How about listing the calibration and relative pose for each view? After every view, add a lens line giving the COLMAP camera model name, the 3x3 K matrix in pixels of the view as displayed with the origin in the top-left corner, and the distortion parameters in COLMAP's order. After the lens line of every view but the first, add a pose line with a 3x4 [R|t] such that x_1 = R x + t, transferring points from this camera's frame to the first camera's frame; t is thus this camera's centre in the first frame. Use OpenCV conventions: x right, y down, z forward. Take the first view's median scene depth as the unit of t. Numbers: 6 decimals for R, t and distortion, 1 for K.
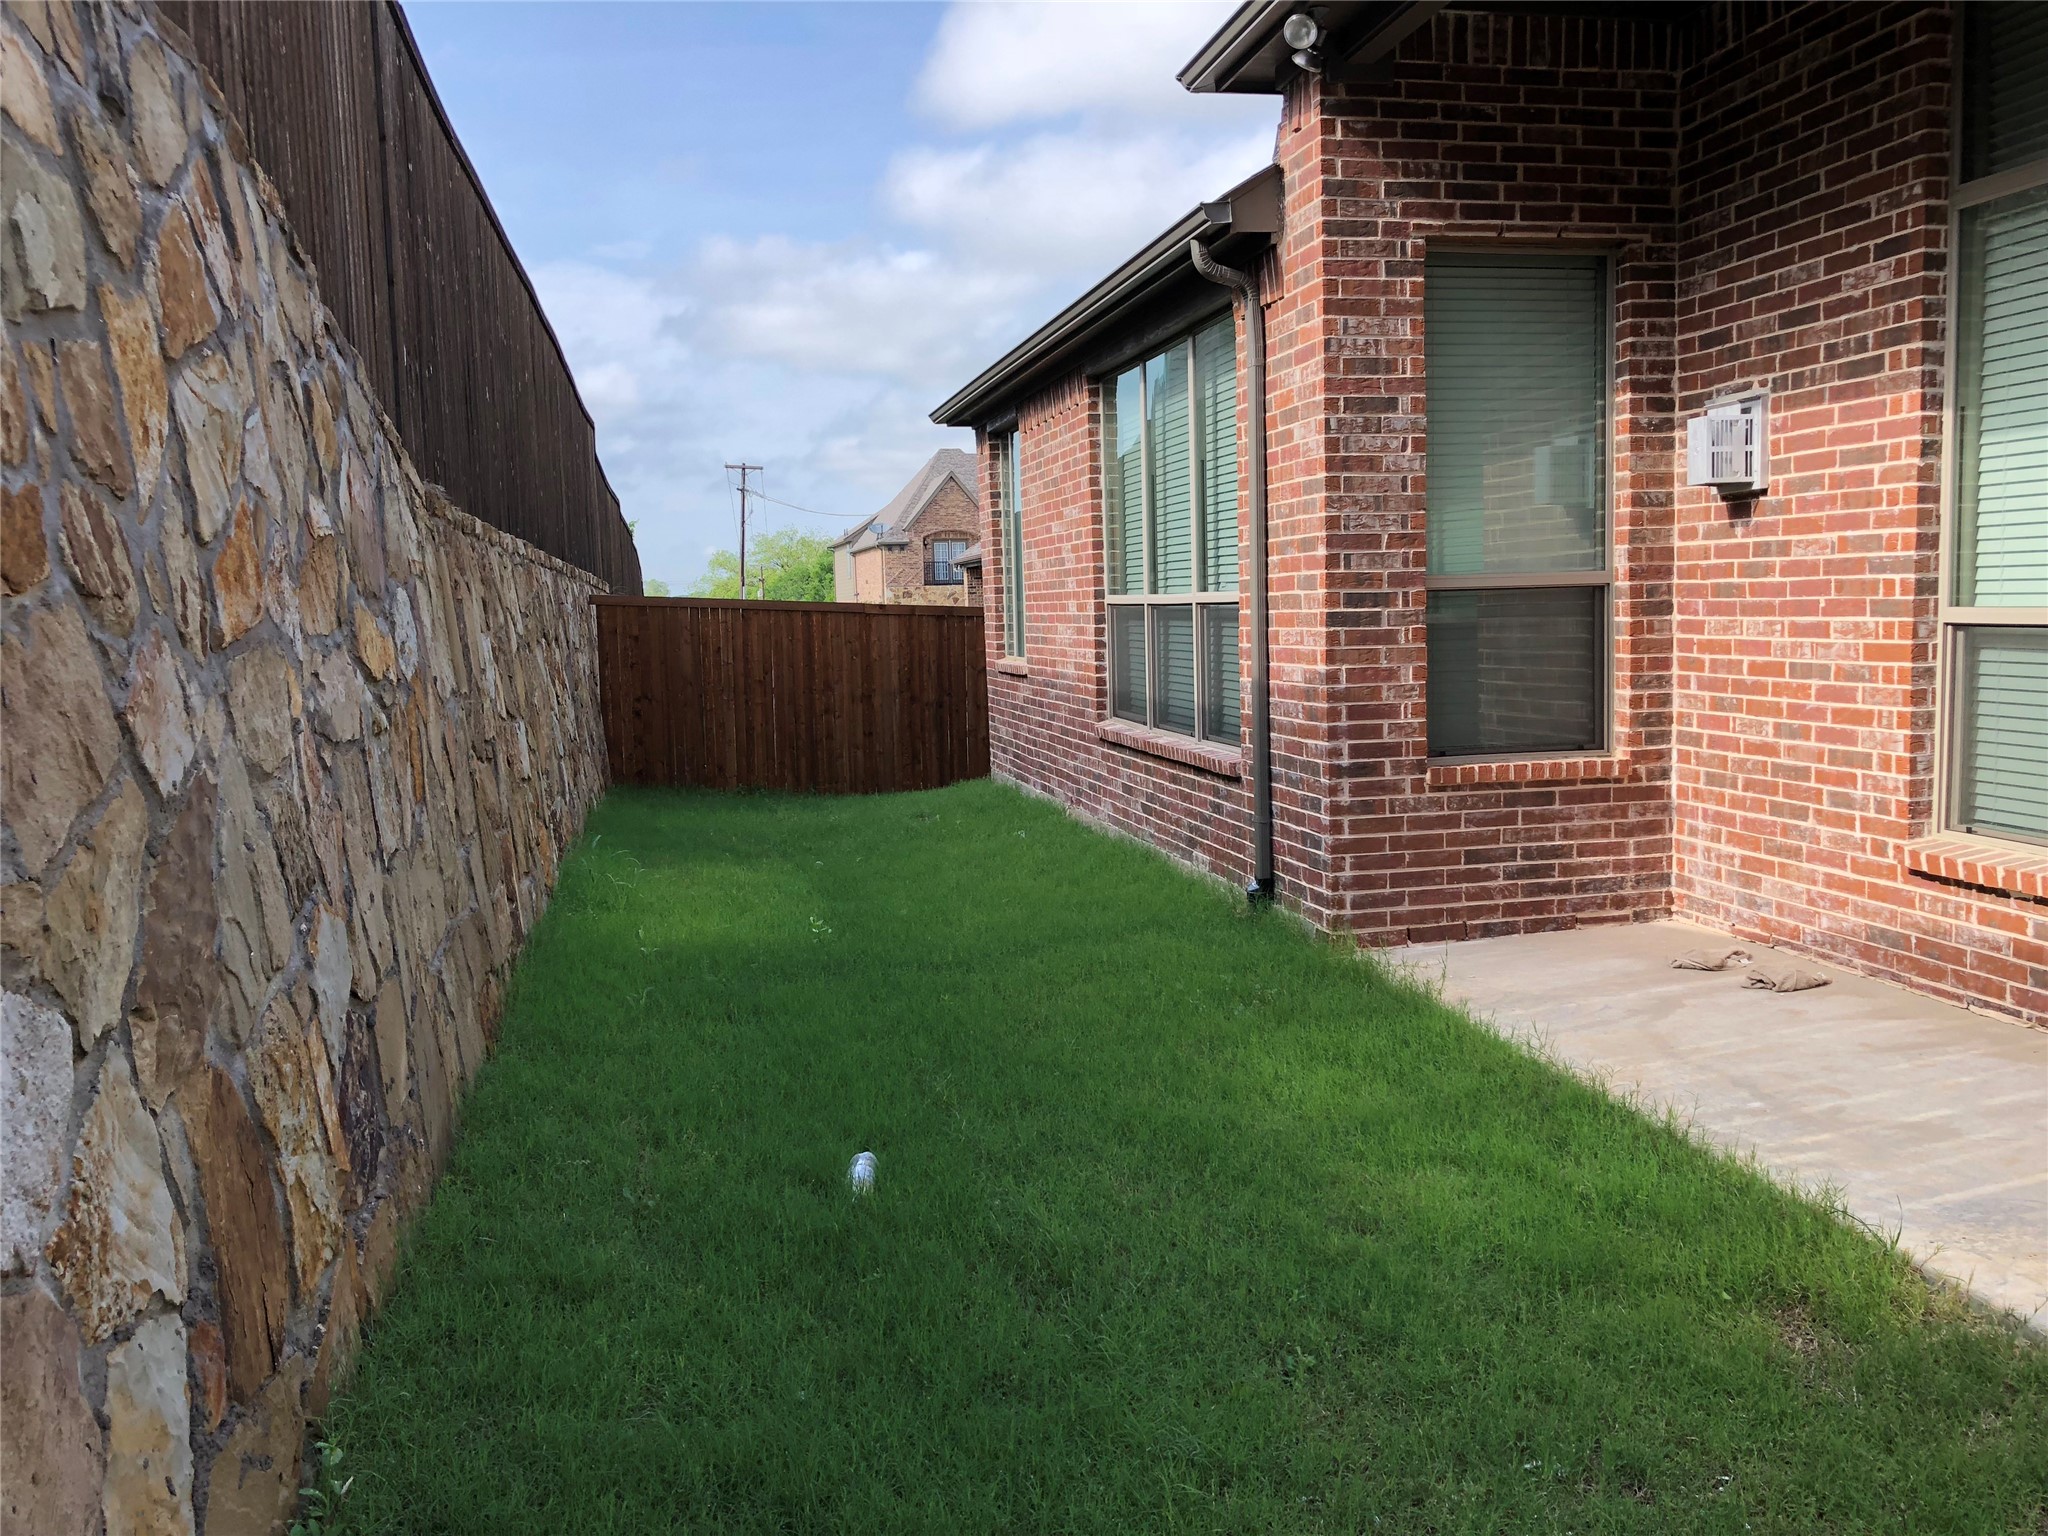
lens RADIAL K [[1737.9, 0, 1024.0], [0, 1737.9, 768.0], [0, 0, 1]] dist [-0.000784, 0.000801]
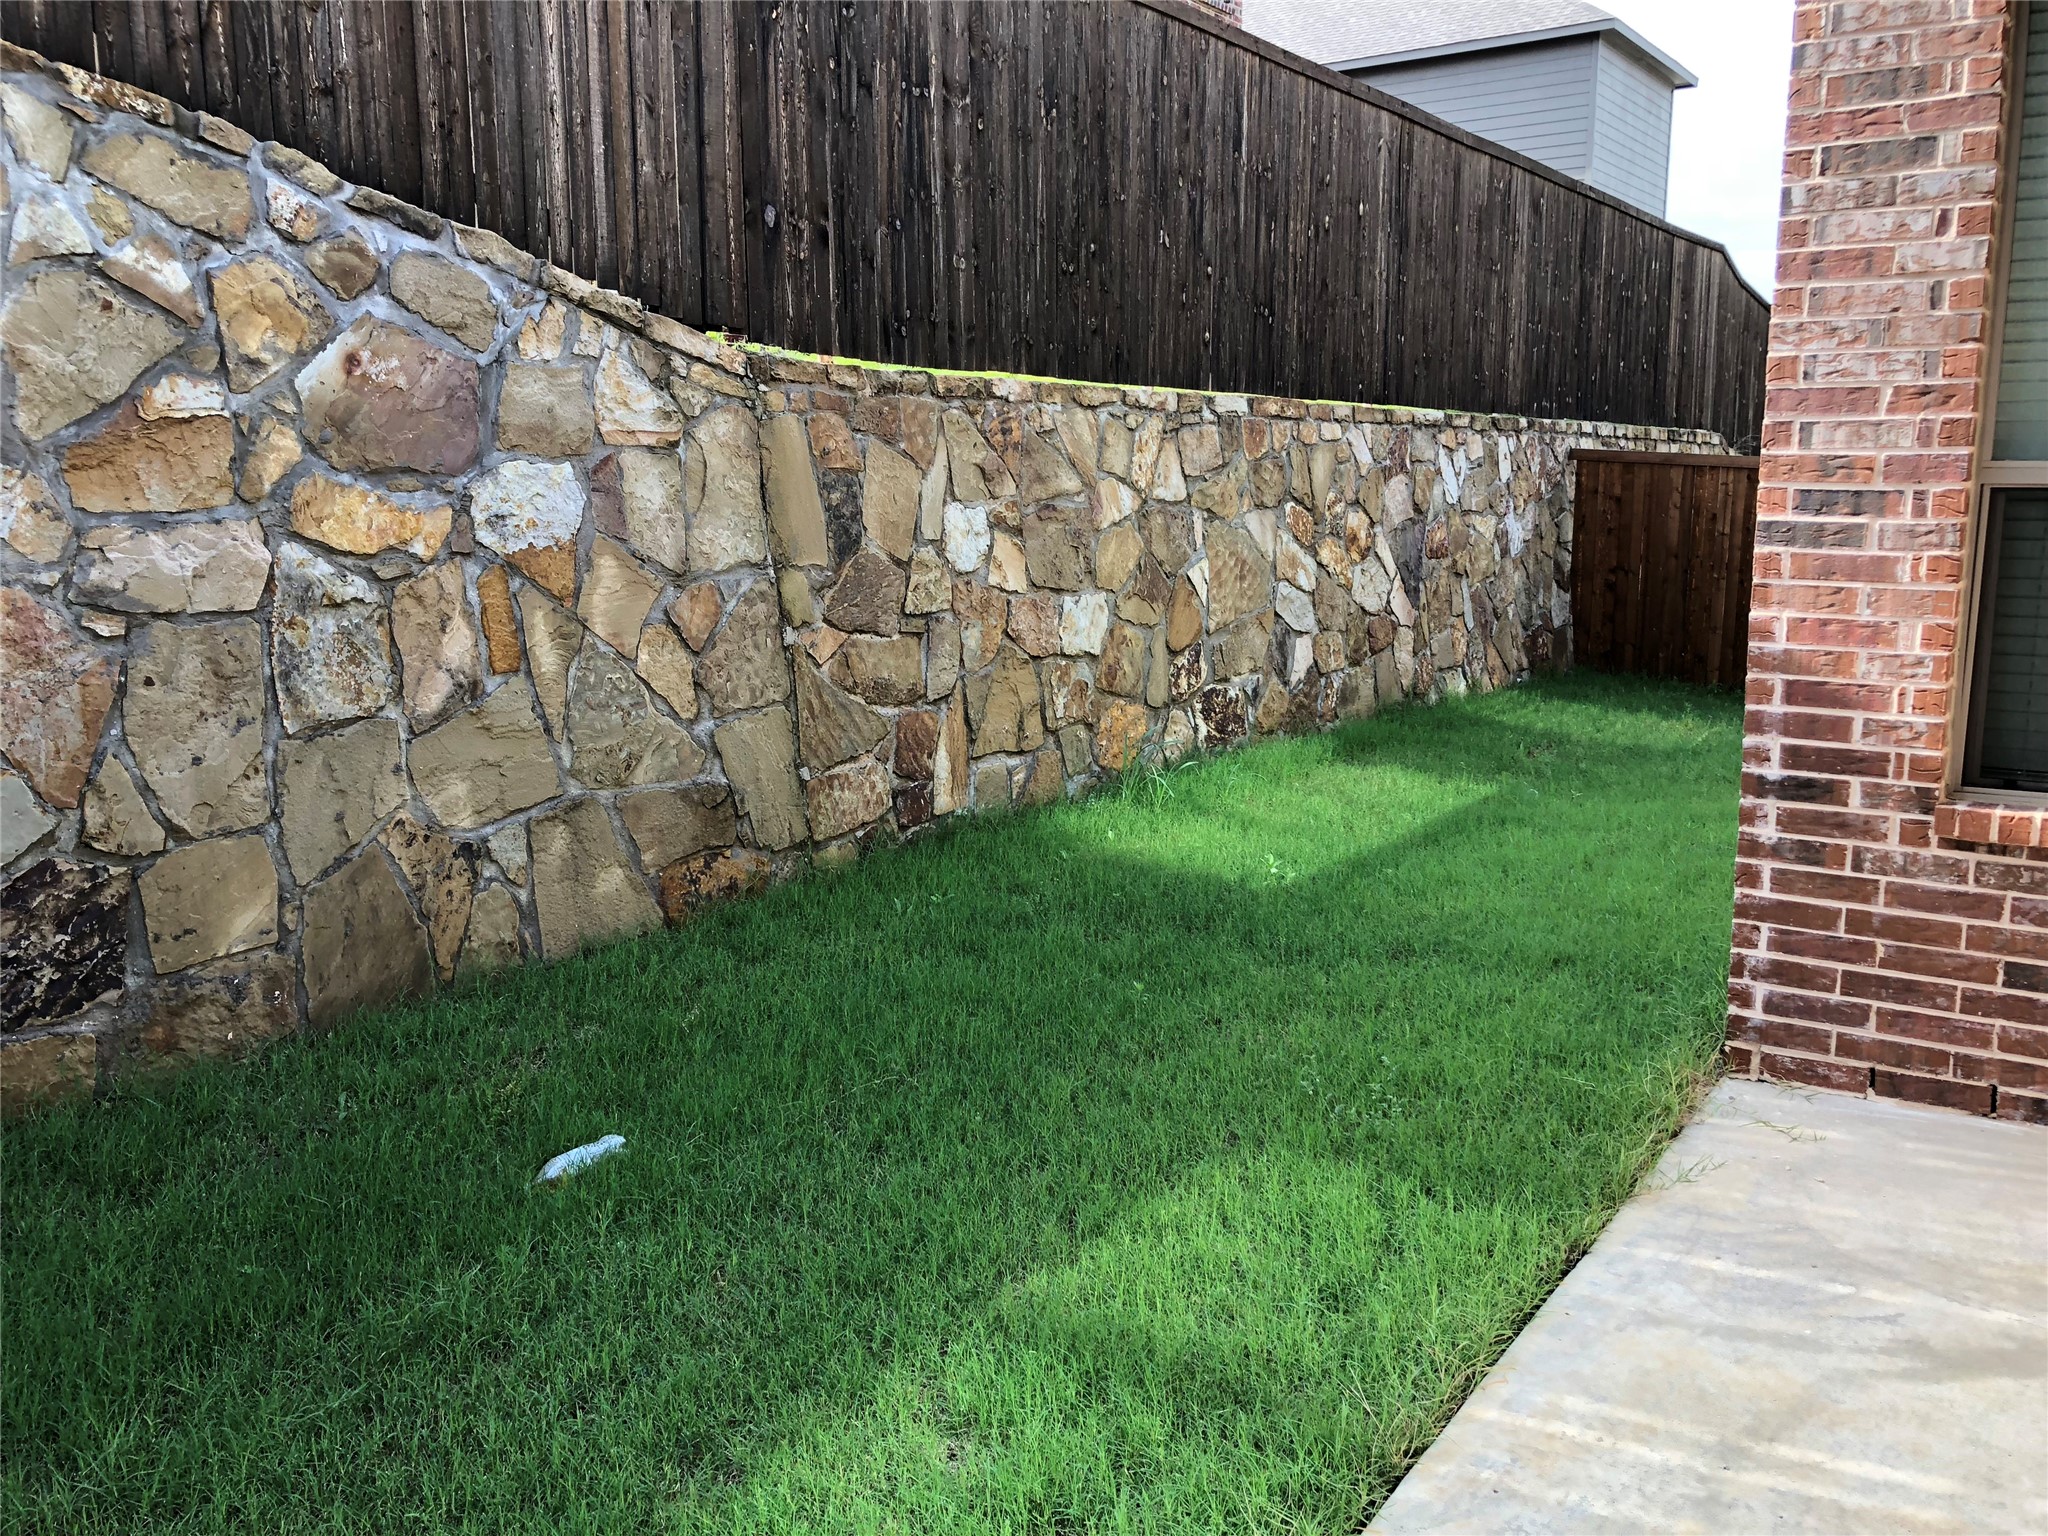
lens RADIAL K [[1737.9, 0, 1024.0], [0, 1737.9, 768.0], [0, 0, 1]] dist [-0.000784, 0.000801]
pose [[0.674359, 0.151346, -0.722727, 0.443302], [-0.081308, 0.988037, 0.131039, -0.062582], [0.733913, -0.029604, 0.678598, 0.400300]]
